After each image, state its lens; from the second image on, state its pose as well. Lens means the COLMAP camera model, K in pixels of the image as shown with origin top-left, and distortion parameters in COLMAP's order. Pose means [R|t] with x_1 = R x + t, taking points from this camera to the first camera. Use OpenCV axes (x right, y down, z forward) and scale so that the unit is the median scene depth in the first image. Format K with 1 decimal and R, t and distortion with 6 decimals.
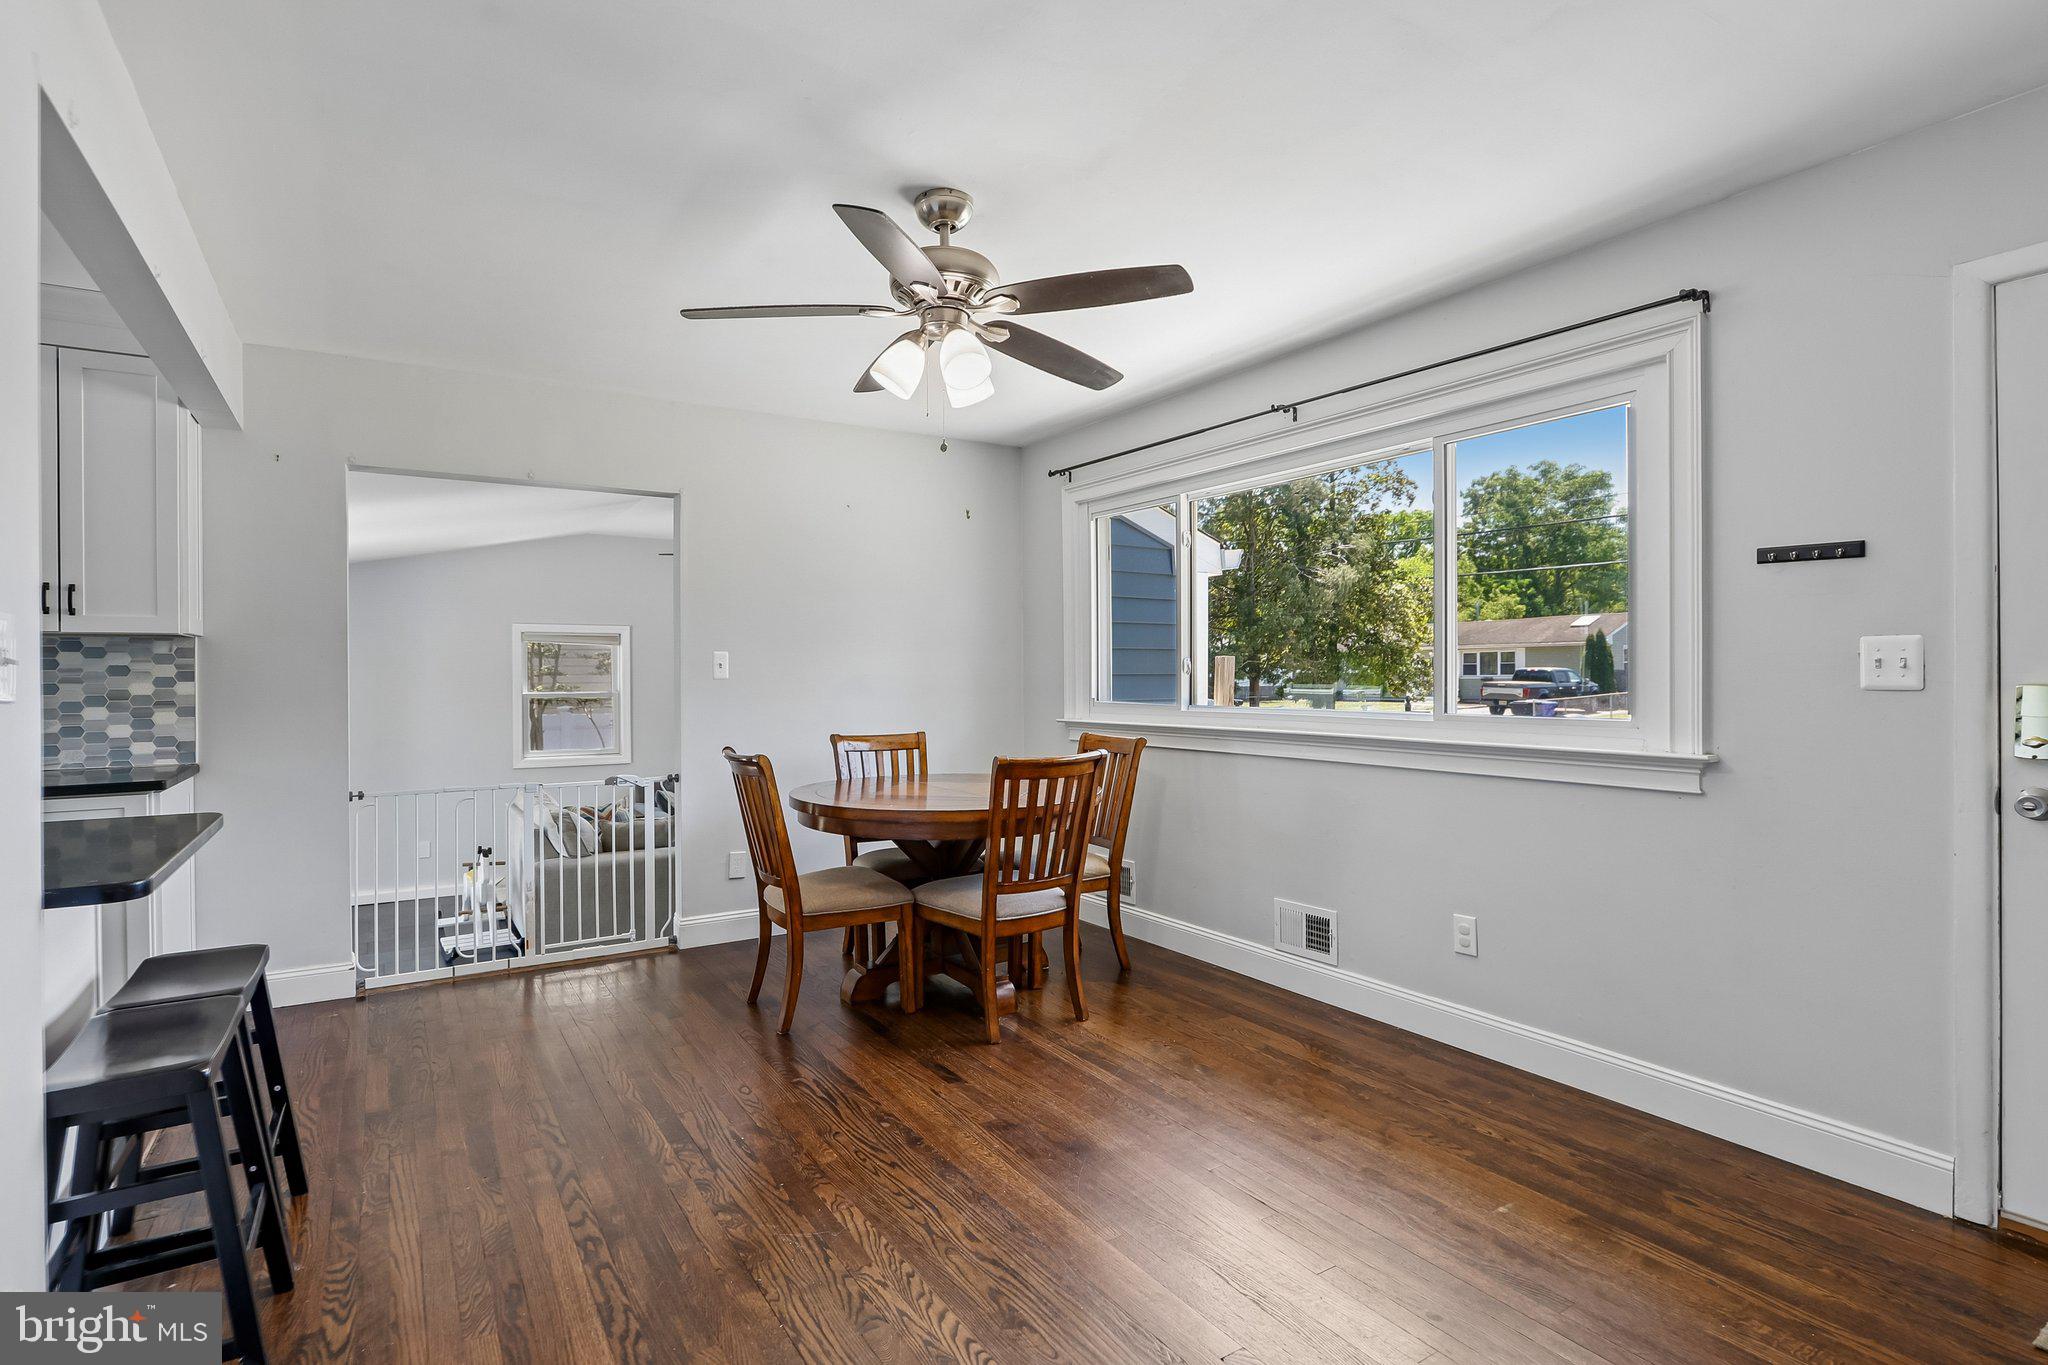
lens RADIAL K [[968.7, 0, 984.2], [0, 968.7, 680.6], [0, 0, 1]] dist [-0.024443, -0.000187]
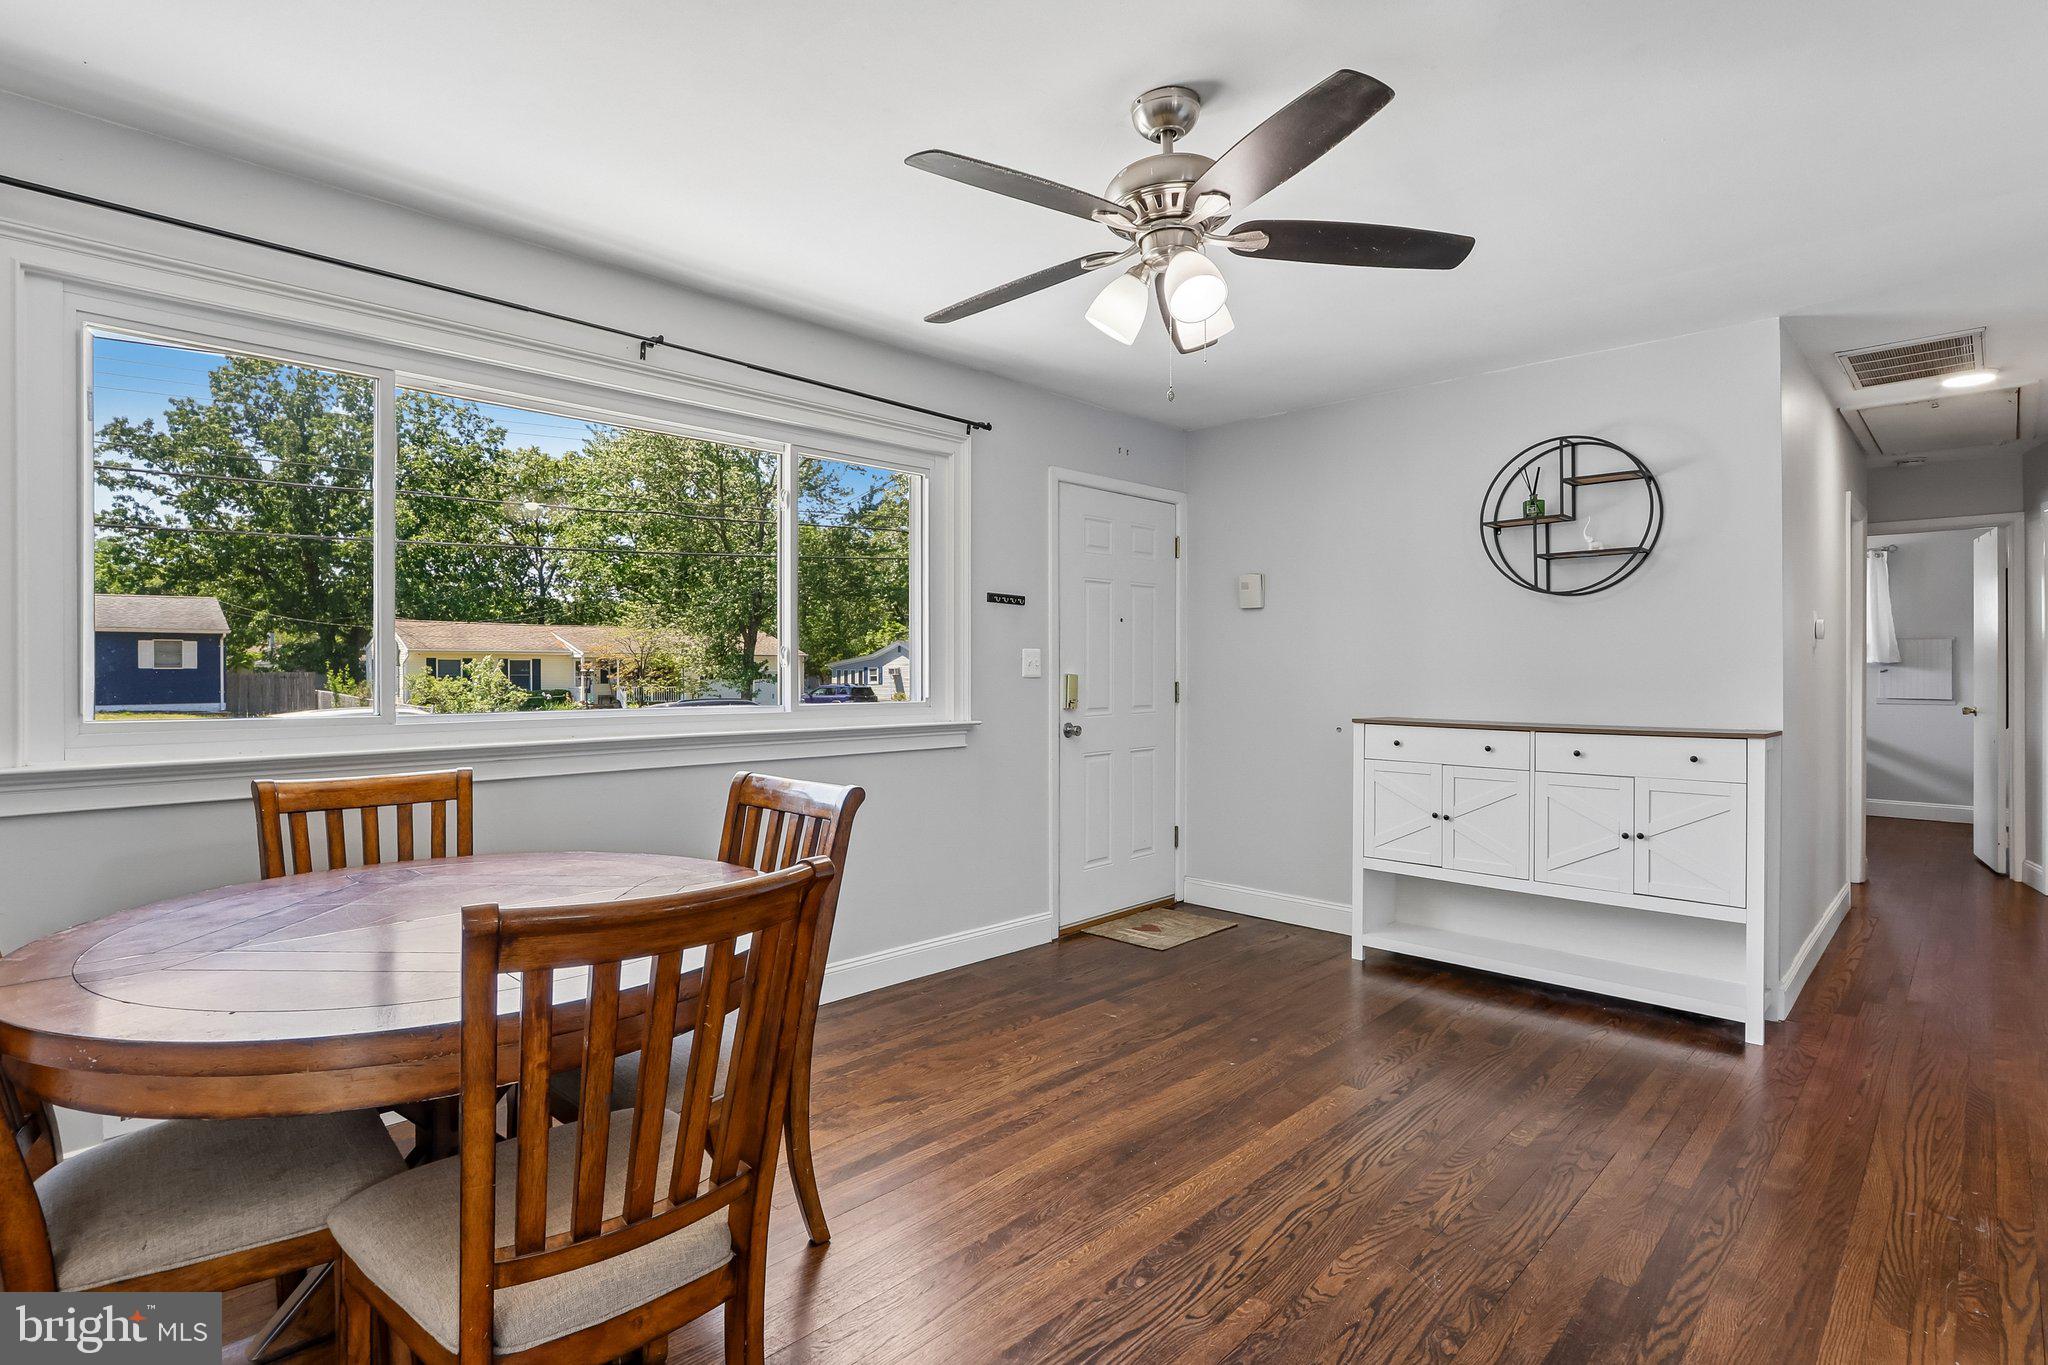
lens RADIAL K [[991.9, 0, 1015.6], [0, 991.9, 662.8], [0, 0, 1]] dist [-0.001394, -0.000850]
pose [[-0.231006, 0.005855, 0.972935, -0.876121], [0.002007, 0.999983, -0.005541, -0.007039], [-0.972950, 0.000673, -0.231014, 1.357835]]
